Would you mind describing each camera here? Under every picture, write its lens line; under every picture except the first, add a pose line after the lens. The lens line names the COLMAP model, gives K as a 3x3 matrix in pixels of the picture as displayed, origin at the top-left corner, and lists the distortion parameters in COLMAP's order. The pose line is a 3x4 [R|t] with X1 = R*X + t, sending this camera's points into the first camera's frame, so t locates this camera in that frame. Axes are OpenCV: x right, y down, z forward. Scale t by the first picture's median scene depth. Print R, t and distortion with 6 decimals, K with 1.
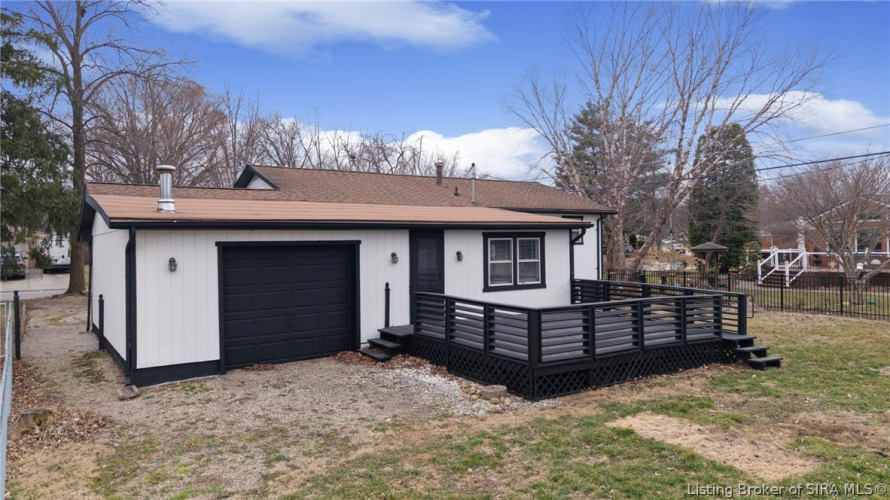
lens RADIAL K [[609.2, 0, 441.4], [0, 609.2, 241.2], [0, 0, 1]] dist [0.049496, -0.053442]
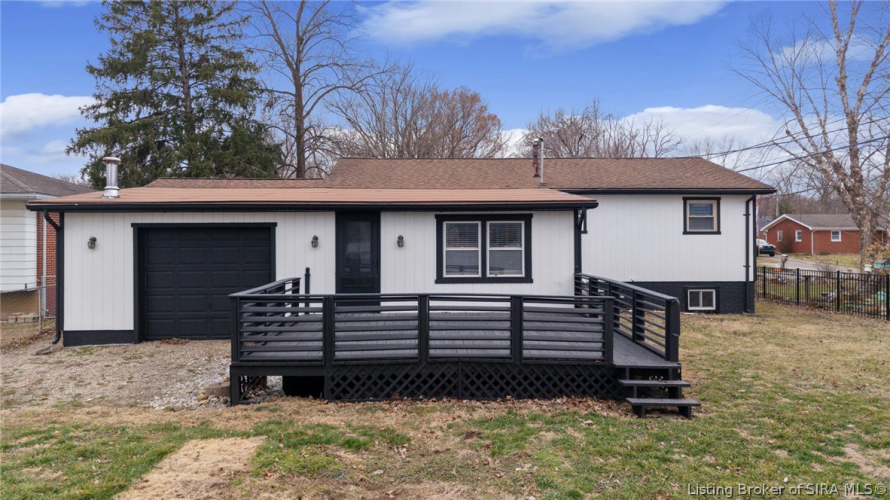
lens RADIAL K [[609.2, 0, 448.7], [0, 609.2, 232.3], [0, 0, 1]] dist [0.049496, -0.053442]
pose [[0.852533, 0.001845, -0.522671, 0.517504], [-0.005605, 0.999969, -0.005612, 0.015142], [0.522644, 0.007714, 0.852516, 0.259908]]
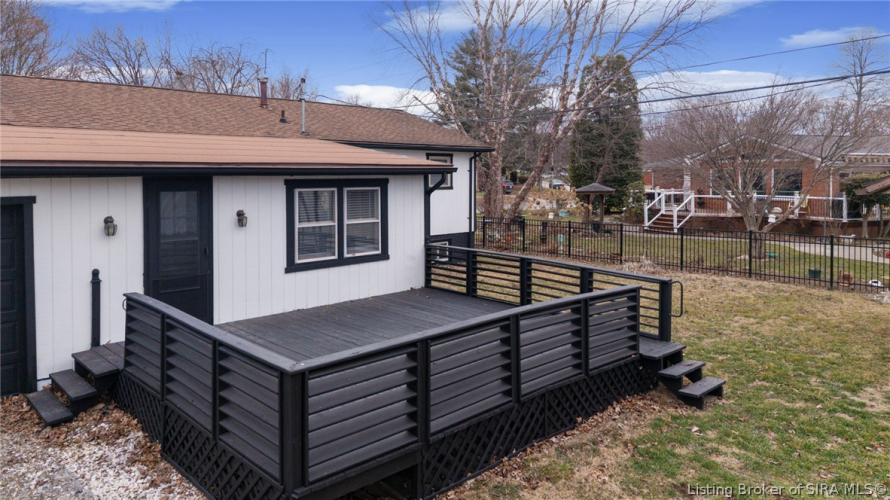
lens RADIAL K [[609.2, 0, 432.6], [0, 609.2, 196.9], [0, 0, 1]] dist [0.049496, -0.053442]
pose [[0.985760, 0.001045, 0.168157, 0.109127], [-0.007590, 0.999238, 0.038278, -0.021447], [-0.167989, -0.039010, 0.985017, 0.326934]]
